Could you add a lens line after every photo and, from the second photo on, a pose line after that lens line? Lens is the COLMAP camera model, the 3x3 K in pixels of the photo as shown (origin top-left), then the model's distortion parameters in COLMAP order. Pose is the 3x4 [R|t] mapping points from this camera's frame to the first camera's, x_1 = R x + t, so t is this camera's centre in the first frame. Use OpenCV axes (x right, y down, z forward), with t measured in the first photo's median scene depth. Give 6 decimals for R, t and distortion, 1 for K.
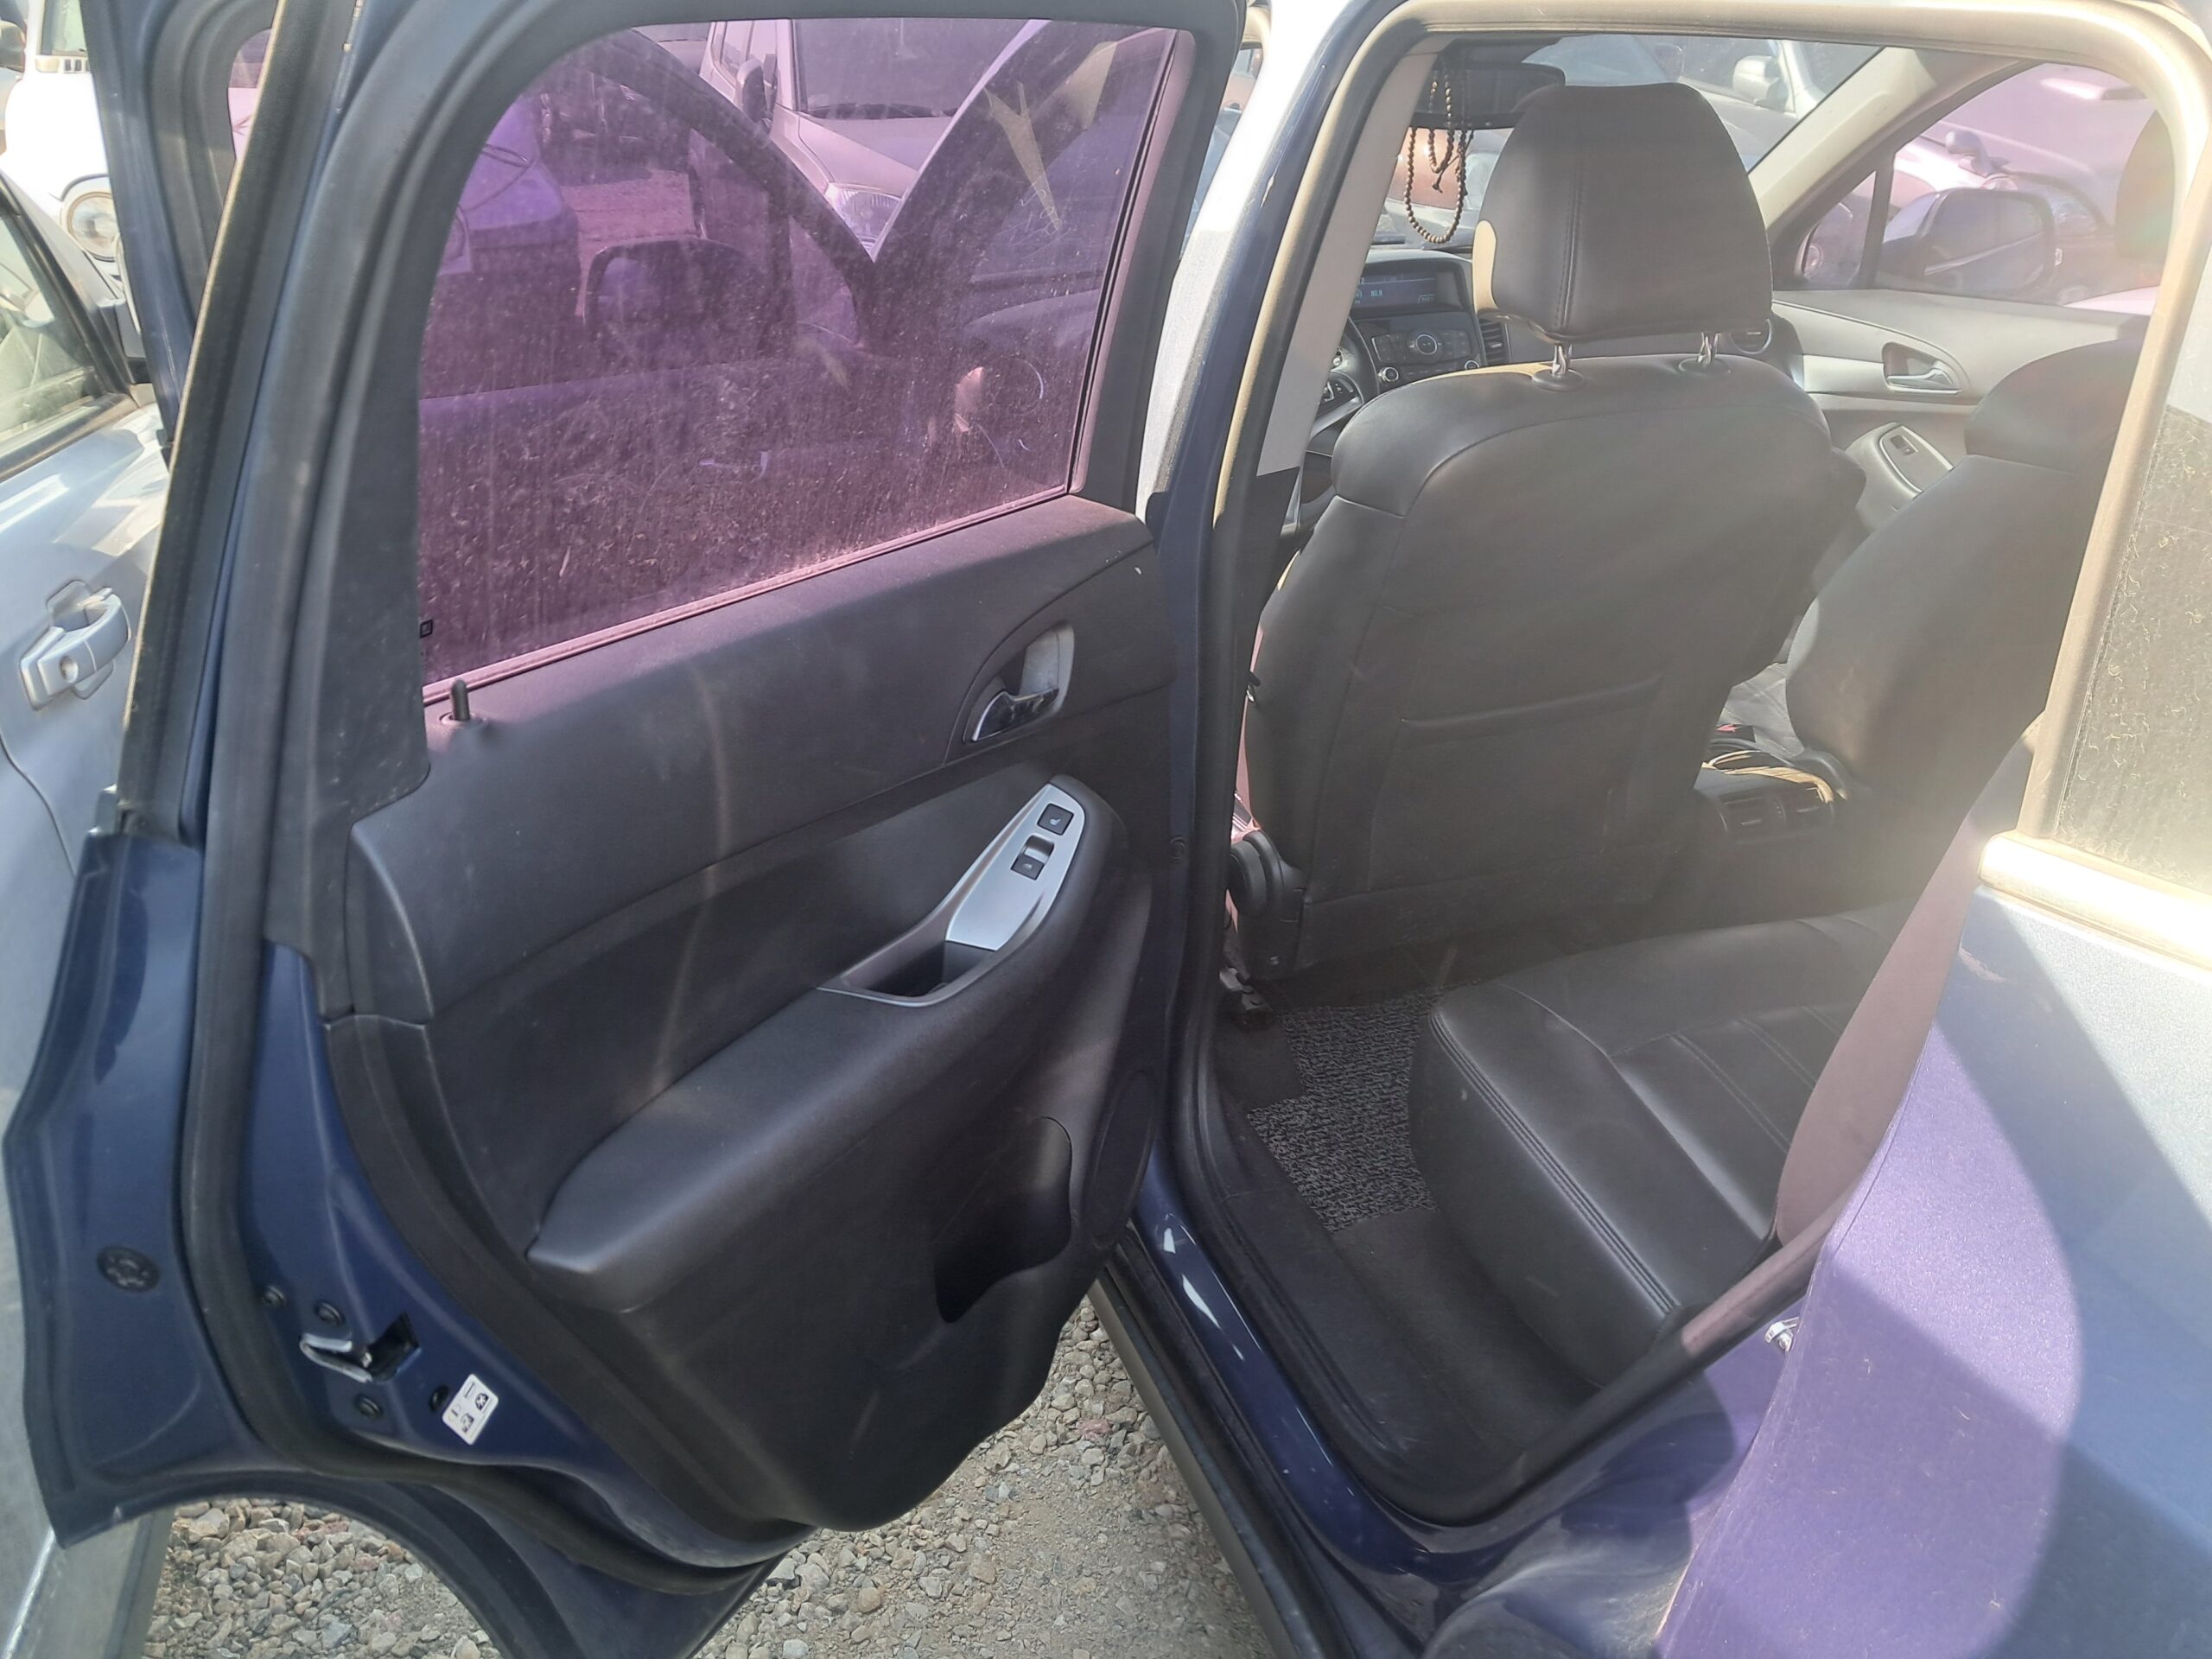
lens RADIAL K [[1758.3, 0, 1103.0], [0, 1758.3, 822.8], [0, 0, 1]] dist [0.004248, -0.002661]
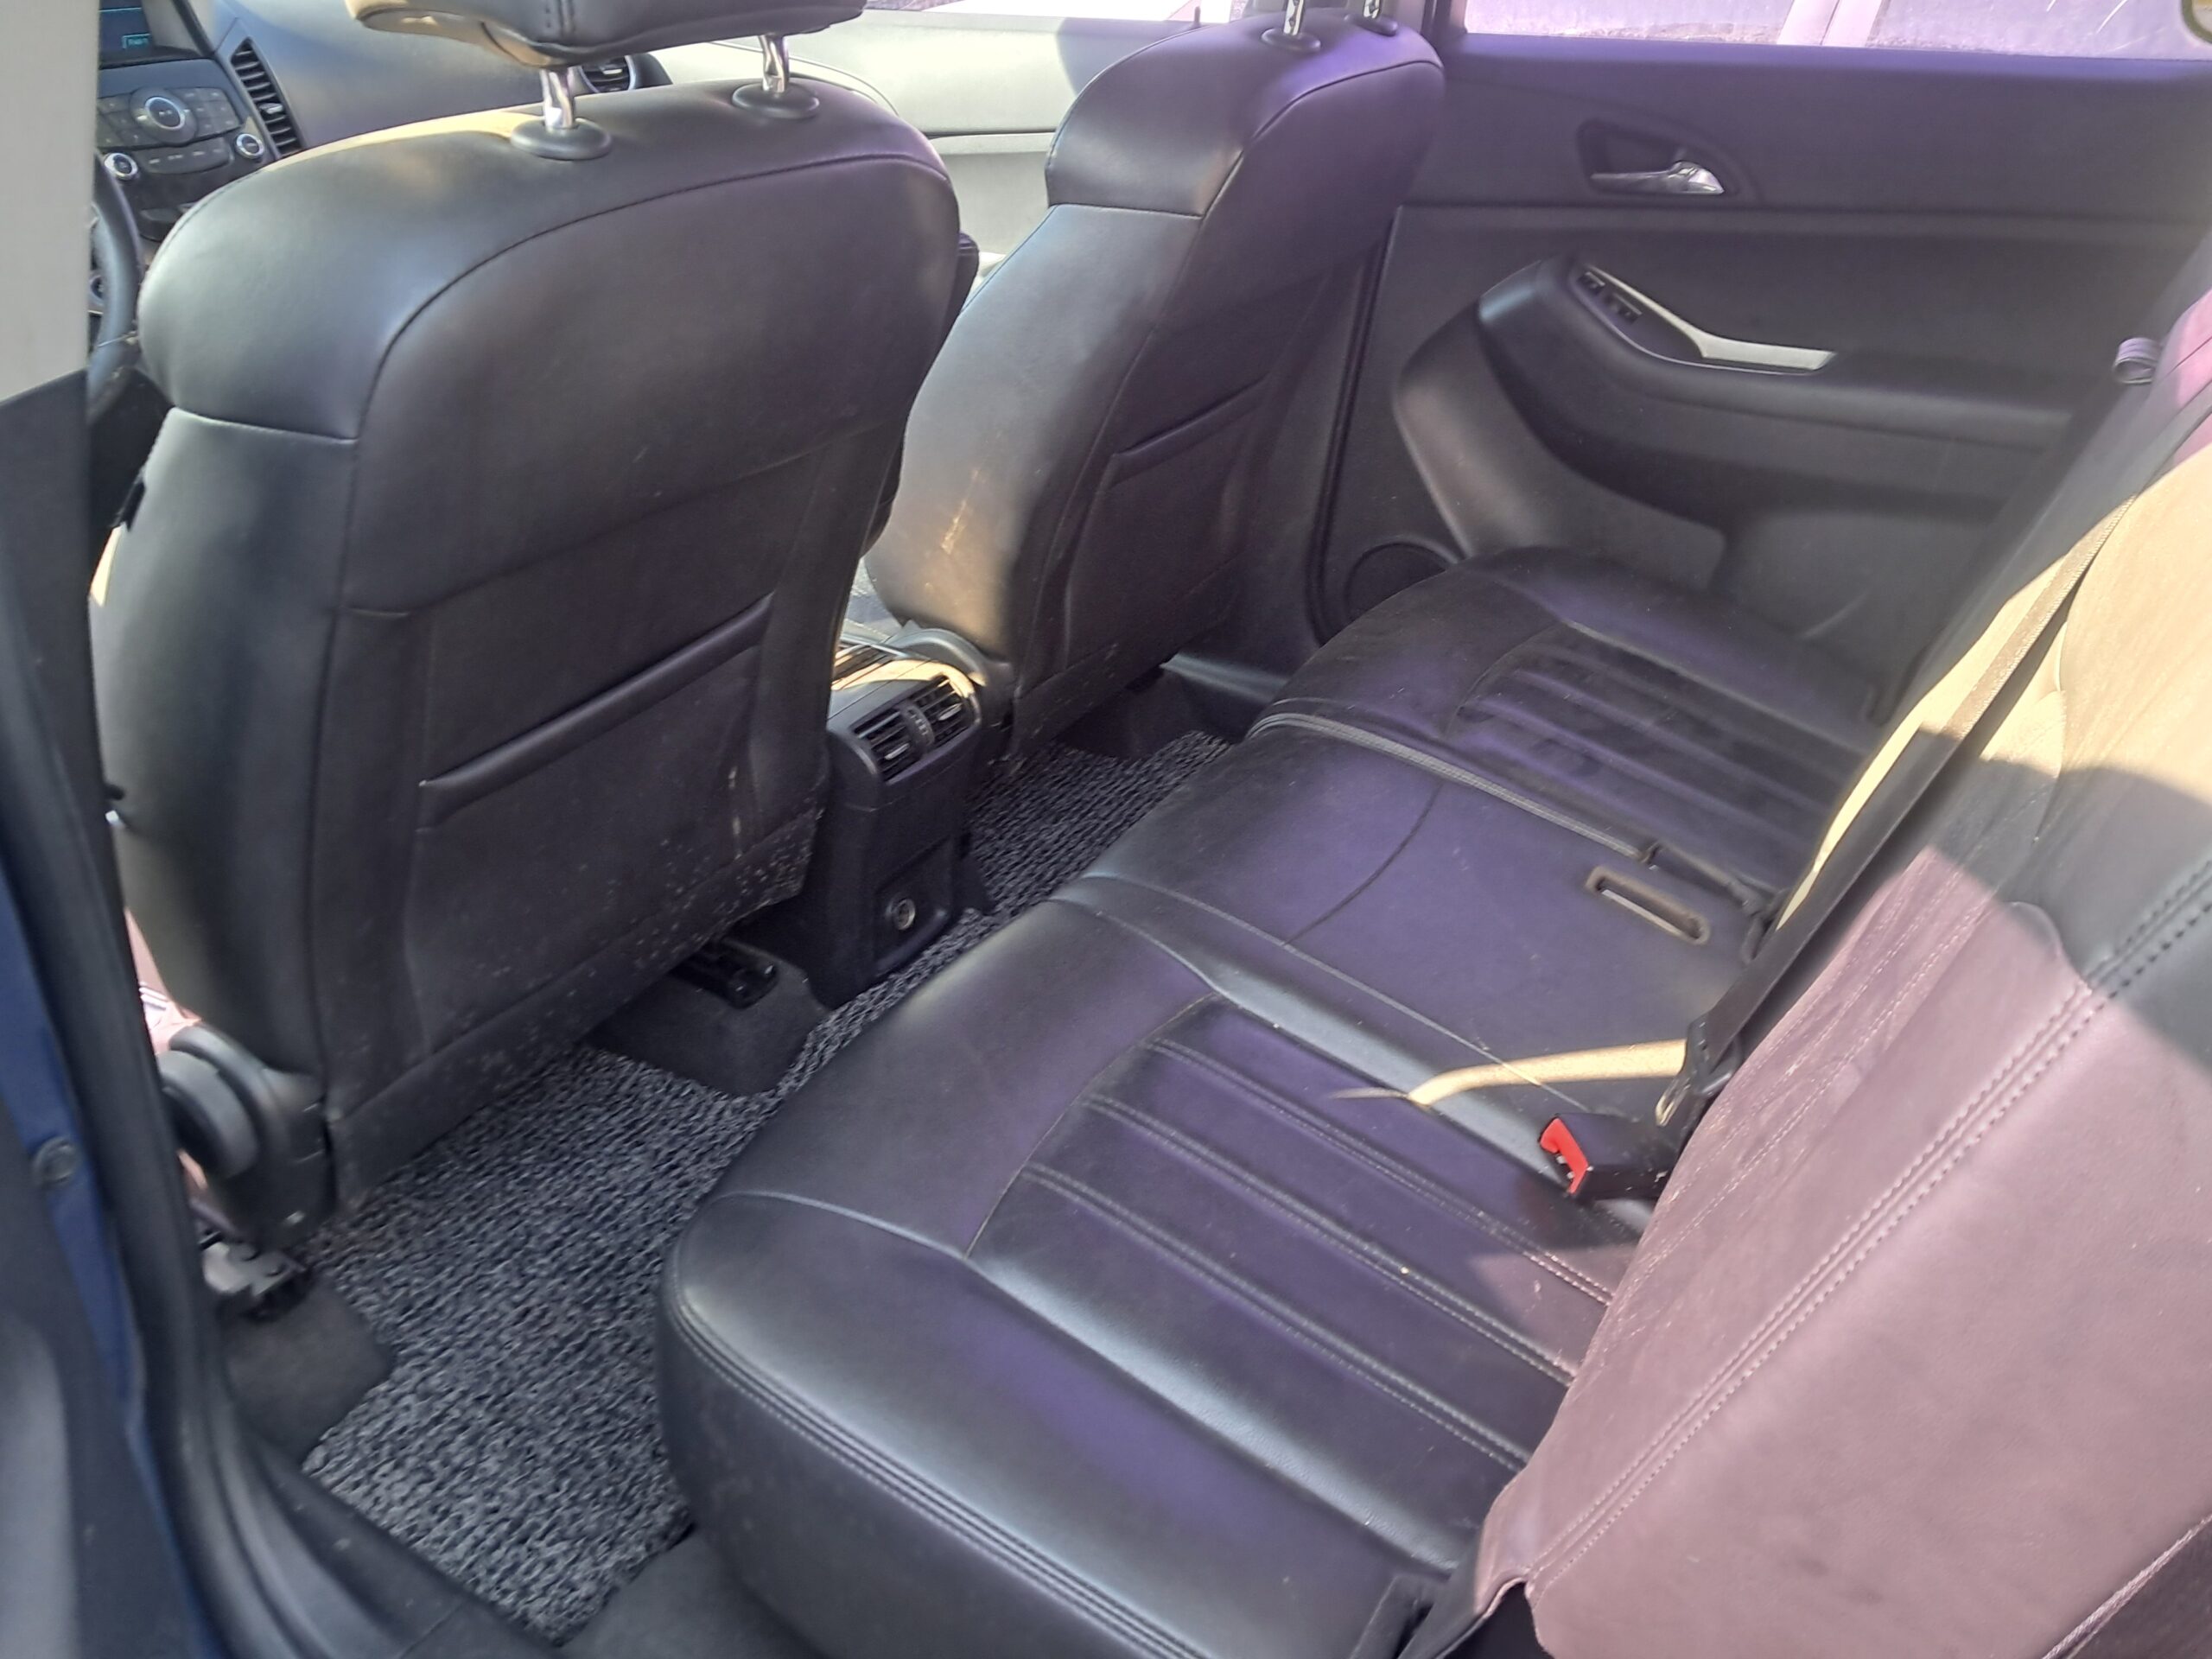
lens RADIAL K [[1758.3, 0, 1093.2], [0, 1758.3, 841.7], [0, 0, 1]] dist [0.004248, -0.002661]
pose [[0.778358, -0.298356, 0.552398, 0.018900], [0.225834, 0.954025, 0.197067, -0.096895], [-0.585797, -0.028639, 0.809951, 0.387261]]
